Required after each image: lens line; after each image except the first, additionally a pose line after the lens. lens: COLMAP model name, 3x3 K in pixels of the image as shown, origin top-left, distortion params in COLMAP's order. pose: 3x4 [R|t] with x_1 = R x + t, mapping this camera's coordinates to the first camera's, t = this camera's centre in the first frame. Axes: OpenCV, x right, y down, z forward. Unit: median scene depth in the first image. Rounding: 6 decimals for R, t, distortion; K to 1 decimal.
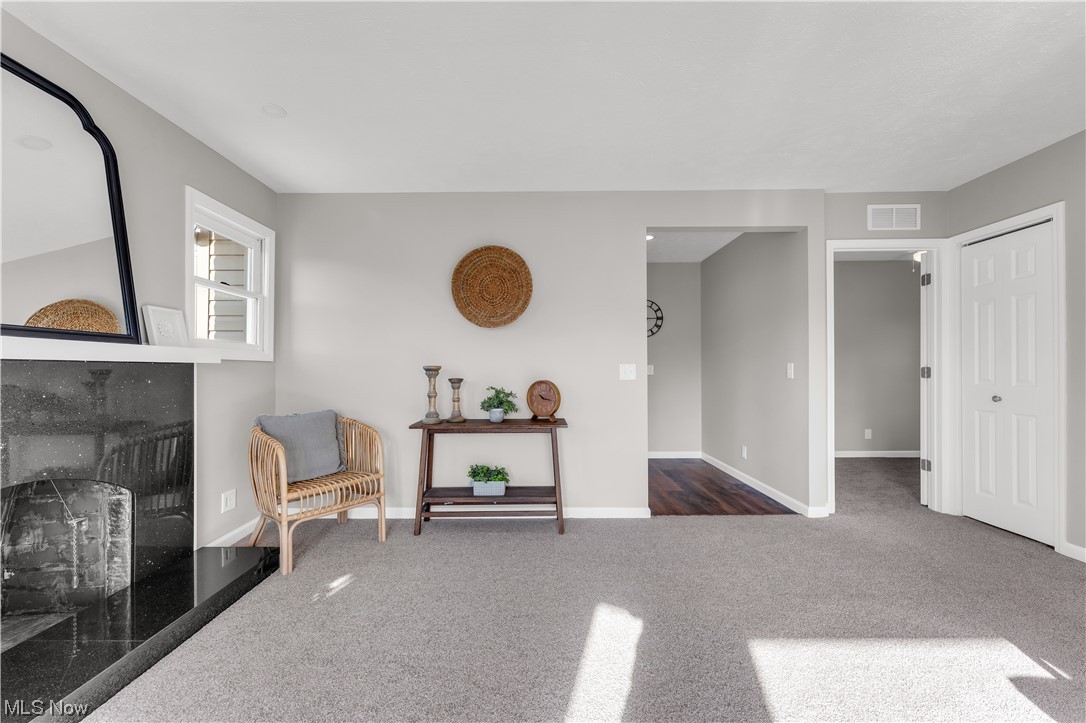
lens RADIAL K [[438.9, 0, 535.3], [0, 438.9, 368.4], [0, 0, 1]] dist [-0.001041, -0.000350]
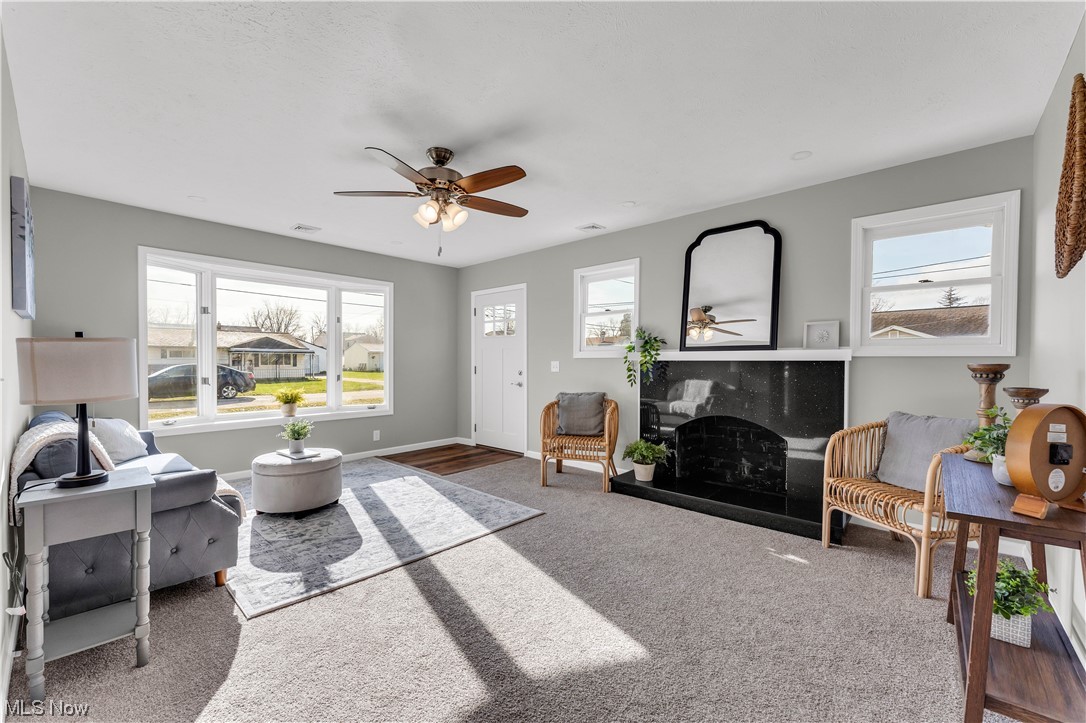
lens RADIAL K [[438.9, 0, 544.7], [0, 438.9, 368.4], [0, 0, 1]] dist [-0.001041, -0.000350]
pose [[-0.659966, 0.018562, -0.751066, 0.573562], [0.001434, 0.999724, 0.023447, -0.015148], [0.751294, 0.014397, -0.659811, 0.901482]]
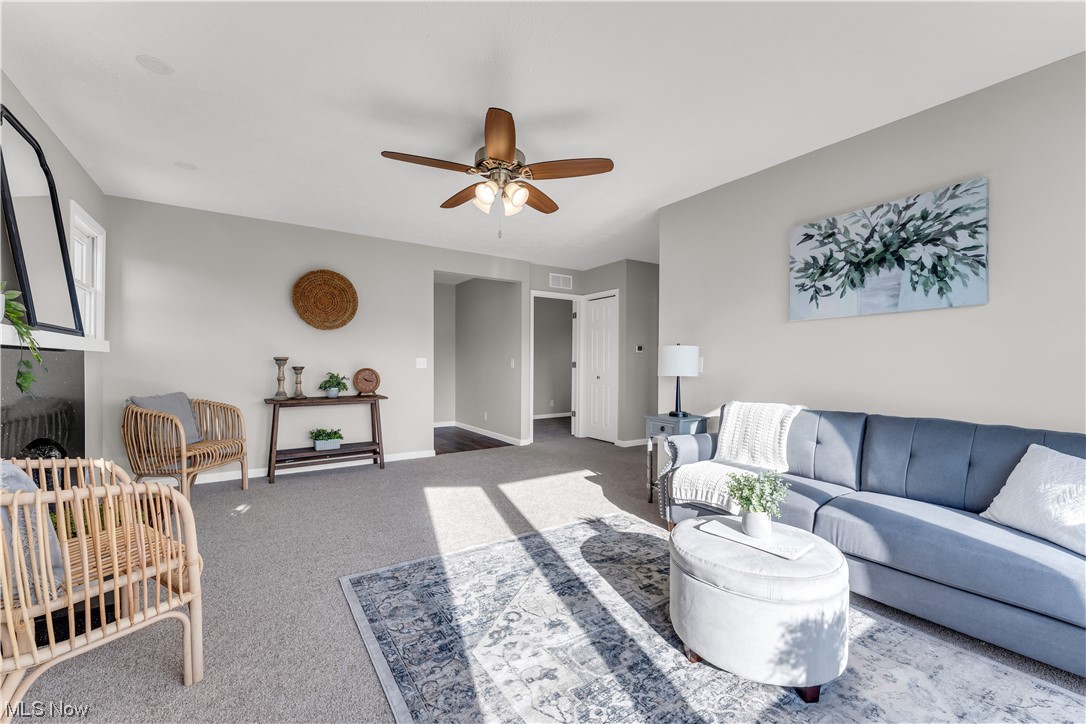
lens RADIAL K [[438.9, 0, 536.1], [0, 438.9, 371.0], [0, 0, 1]] dist [-0.001041, -0.000350]
pose [[0.828559, -0.001002, 0.559901, -0.325374], [-0.009548, 0.999828, 0.015918, 0.007446], [-0.559820, -0.018535, 0.828407, -0.510795]]
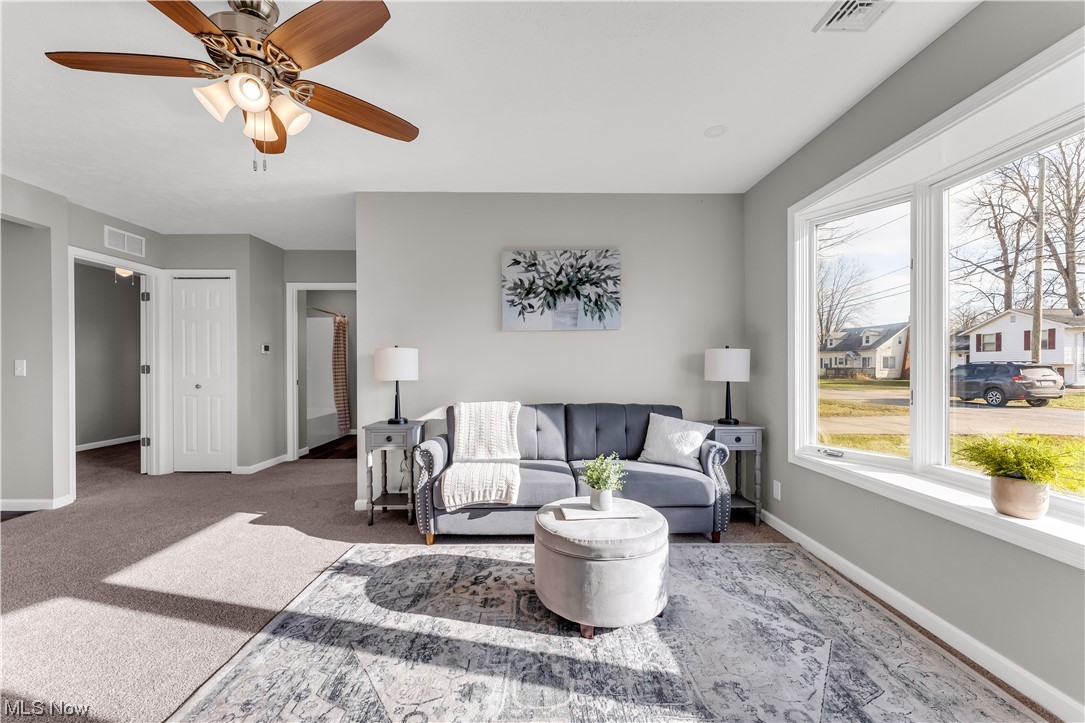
lens RADIAL K [[438.5, 0, 538.8], [0, 438.5, 370.0], [0, 0, 1]] dist [-0.001041, -0.000350]
pose [[-0.023215, -0.002767, 0.999727, -0.444668], [-0.000738, 0.999996, 0.002751, 0.006818], [-0.999730, -0.000674, -0.023217, -0.124819]]
